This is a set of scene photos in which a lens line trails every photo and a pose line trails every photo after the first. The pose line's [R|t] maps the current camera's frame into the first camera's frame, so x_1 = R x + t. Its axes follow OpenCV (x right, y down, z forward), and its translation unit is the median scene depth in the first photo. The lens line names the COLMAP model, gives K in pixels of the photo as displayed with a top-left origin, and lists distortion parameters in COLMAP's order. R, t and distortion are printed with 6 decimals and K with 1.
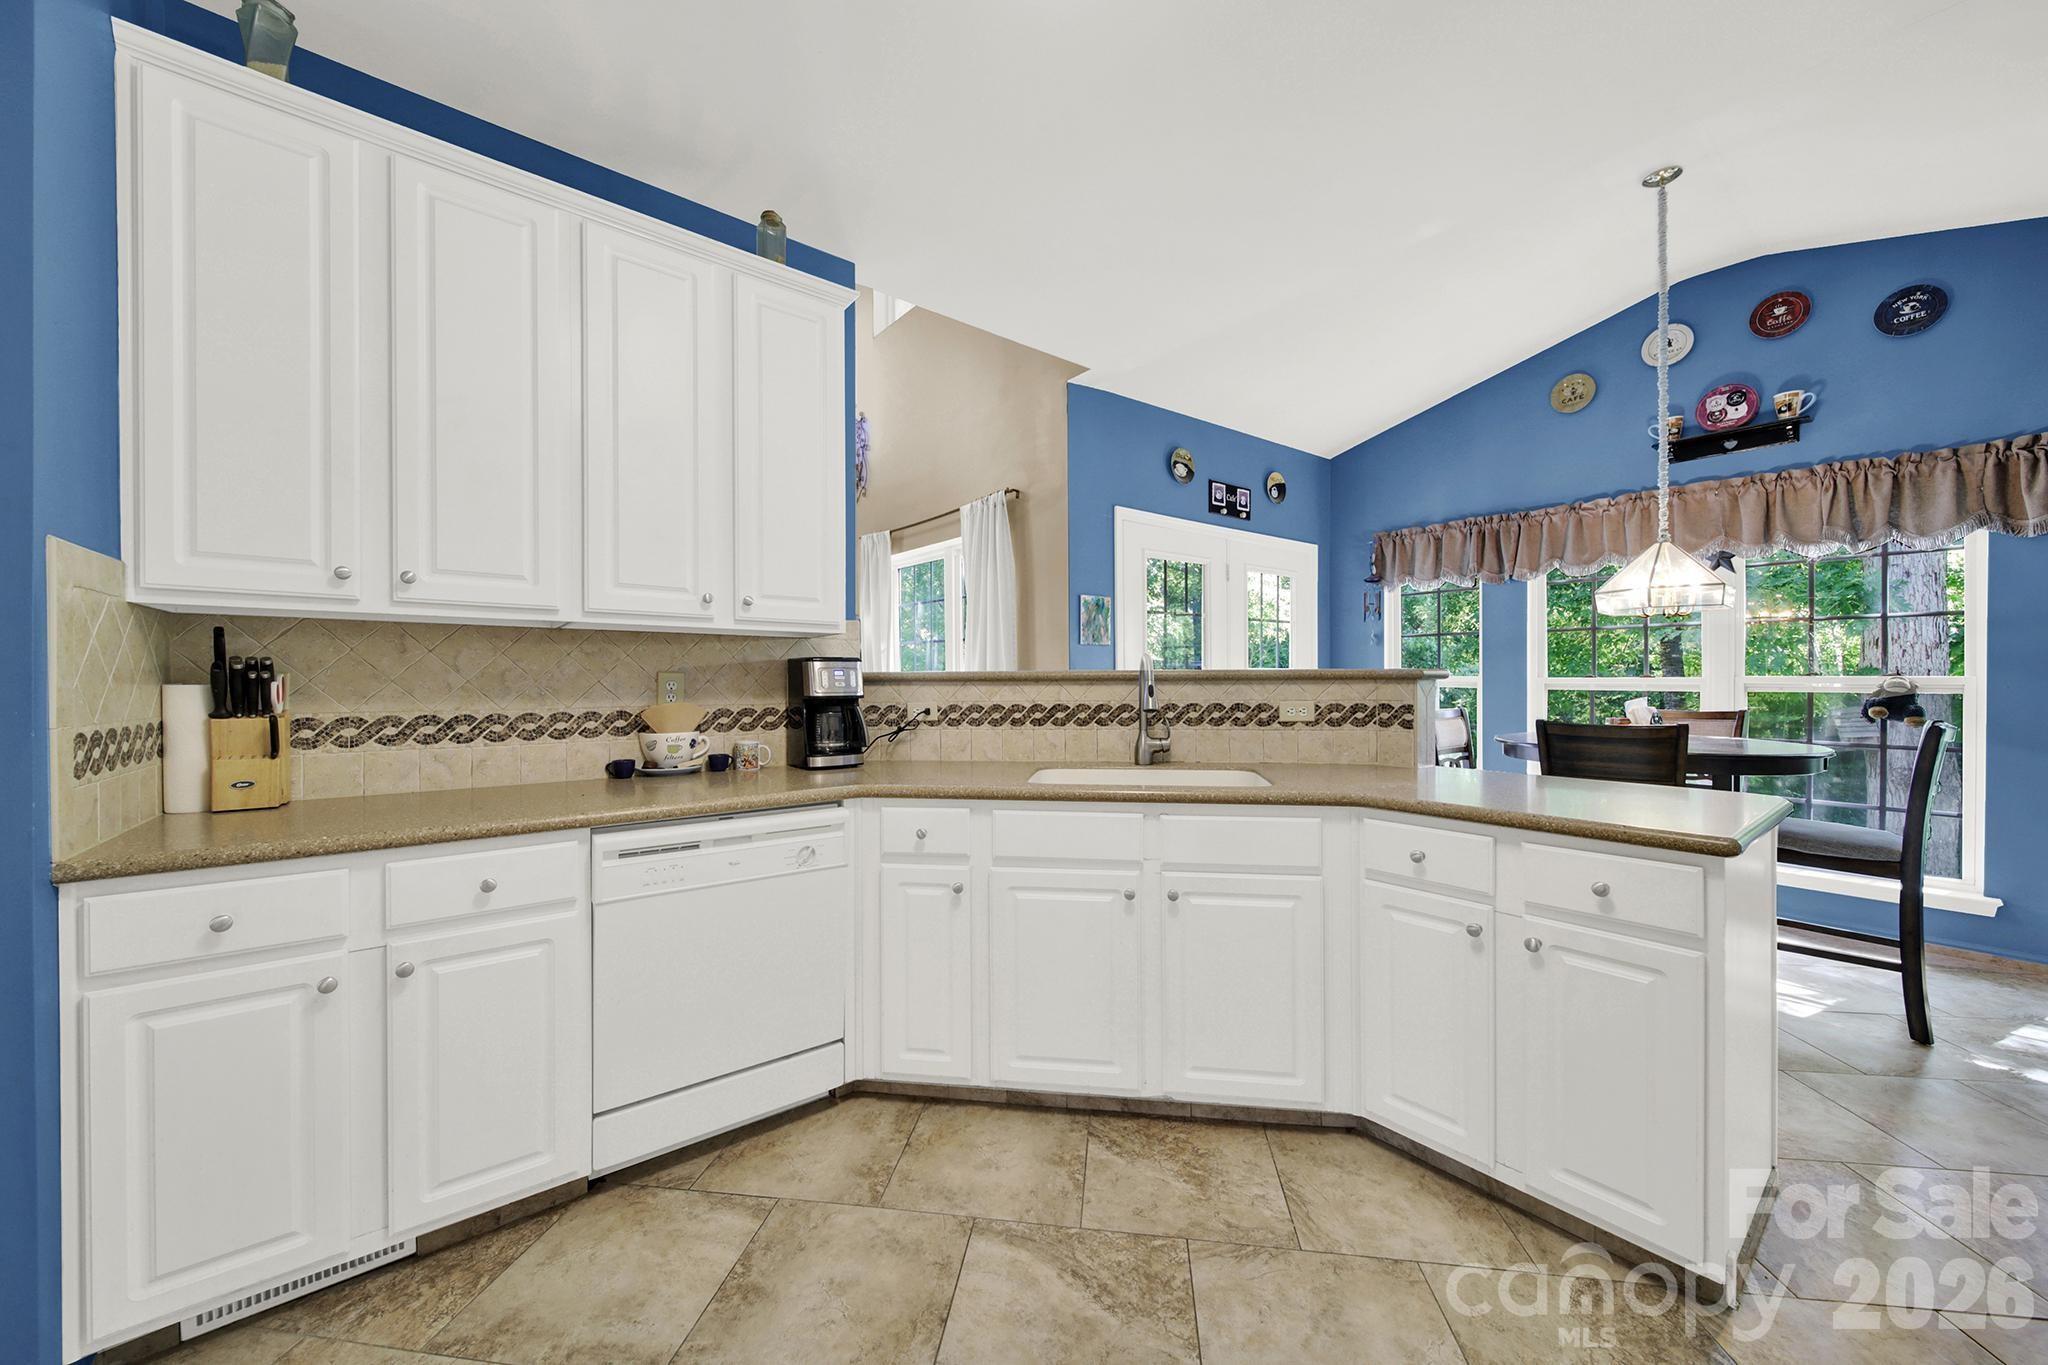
lens RADIAL K [[740.6, 0, 1020.3], [0, 740.6, 684.4], [0, 0, 1]] dist [-0.003658, -0.001246]
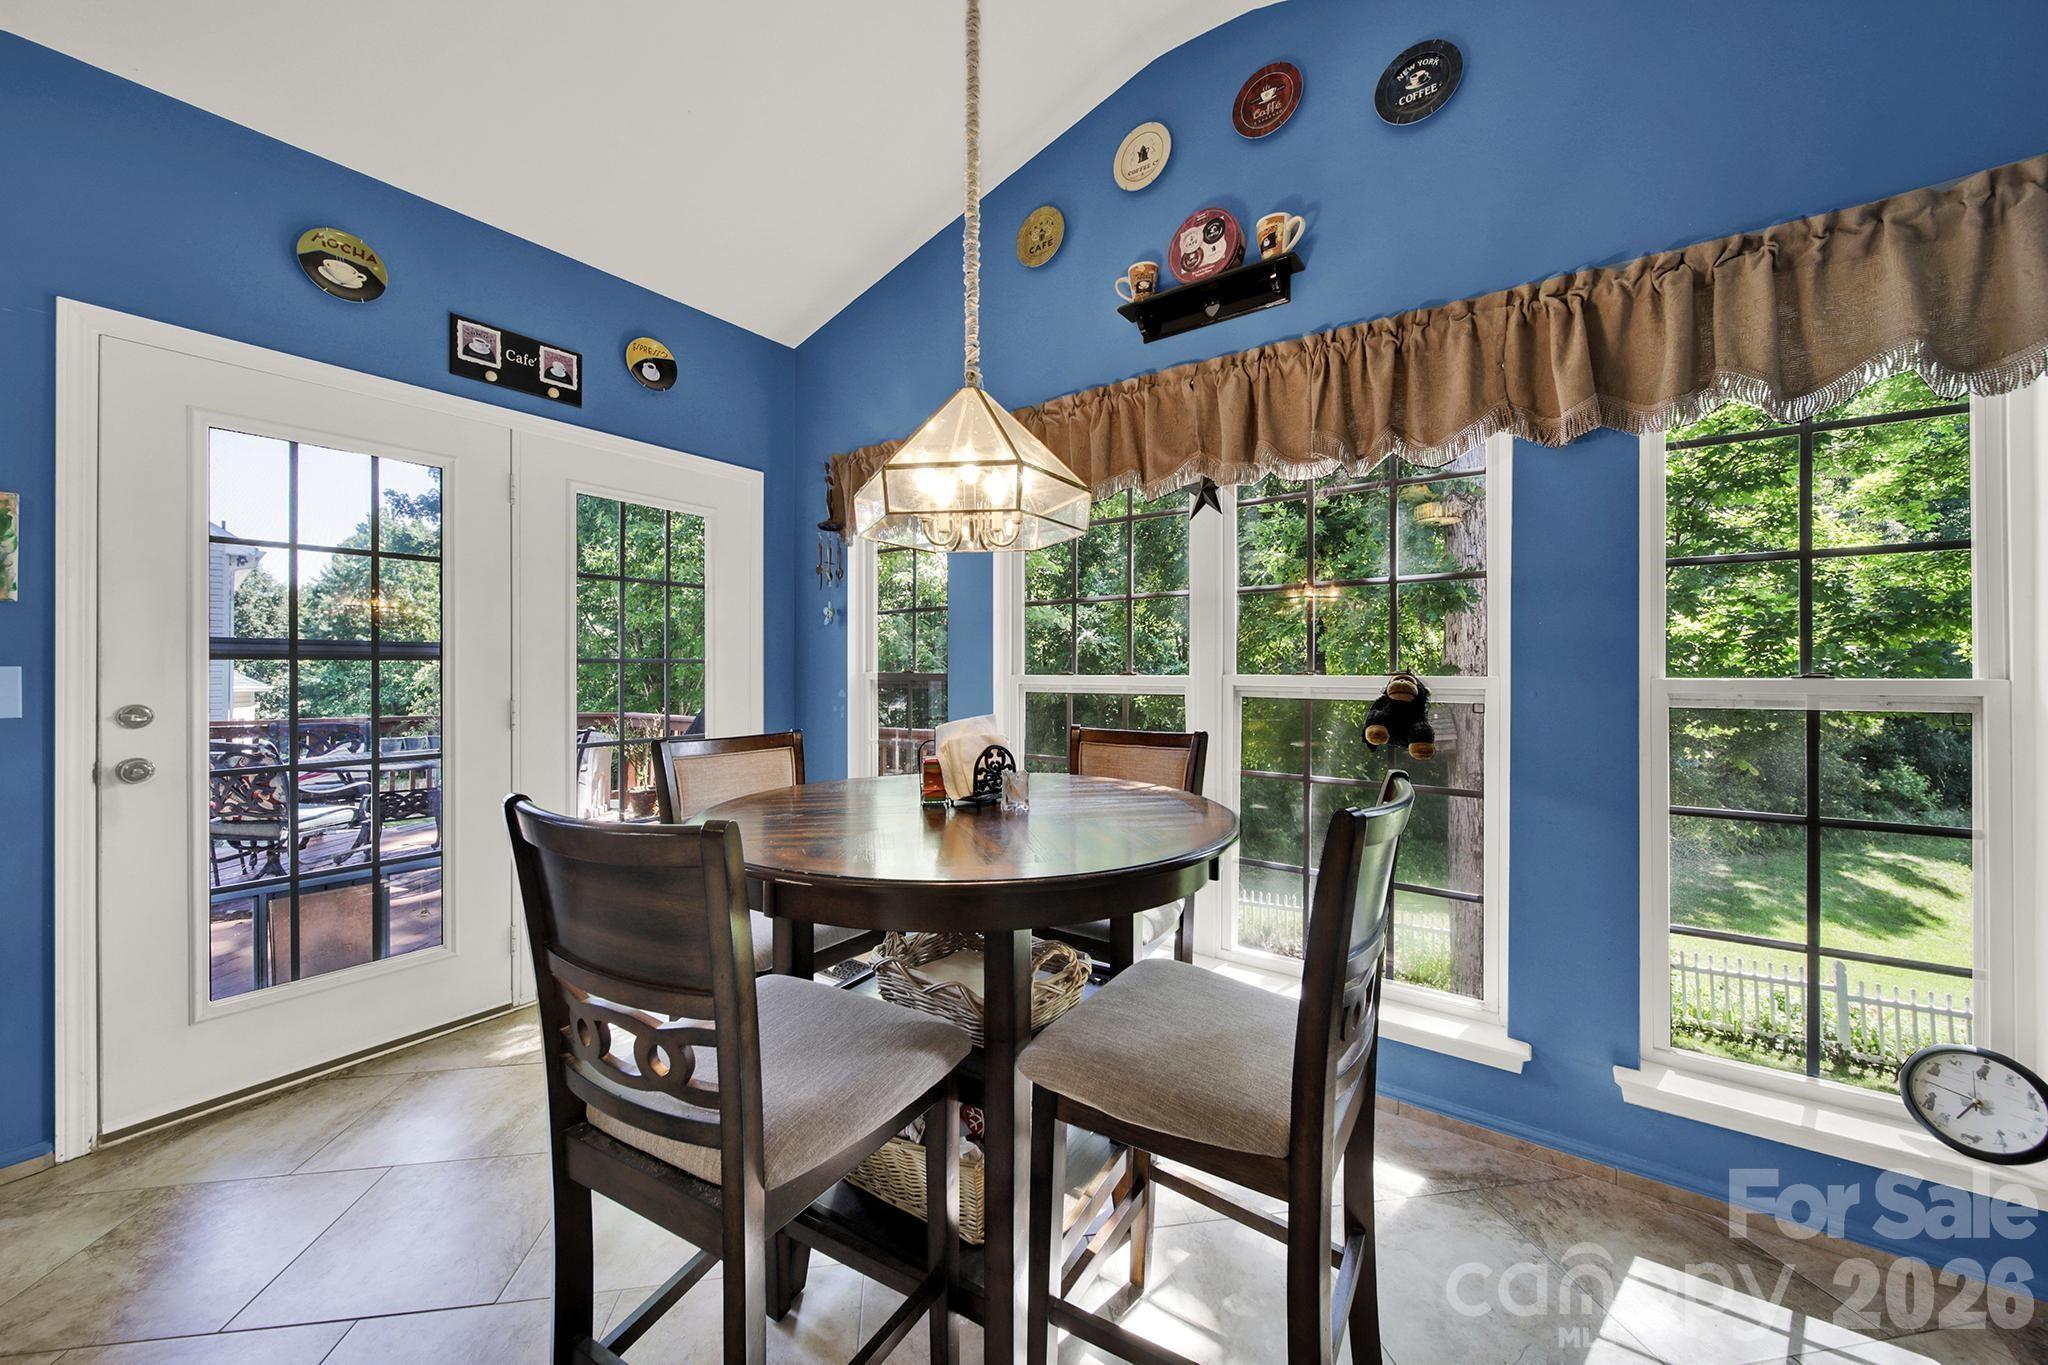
lens RADIAL K [[740.6, 0, 1023.2], [0, 740.6, 677.8], [0, 0, 1]] dist [-0.003658, -0.001246]
pose [[0.956698, 0.001599, 0.291078, 0.657954], [-0.000619, 0.999994, -0.003459, -0.006291], [-0.291082, 0.003129, 0.956693, 0.463332]]
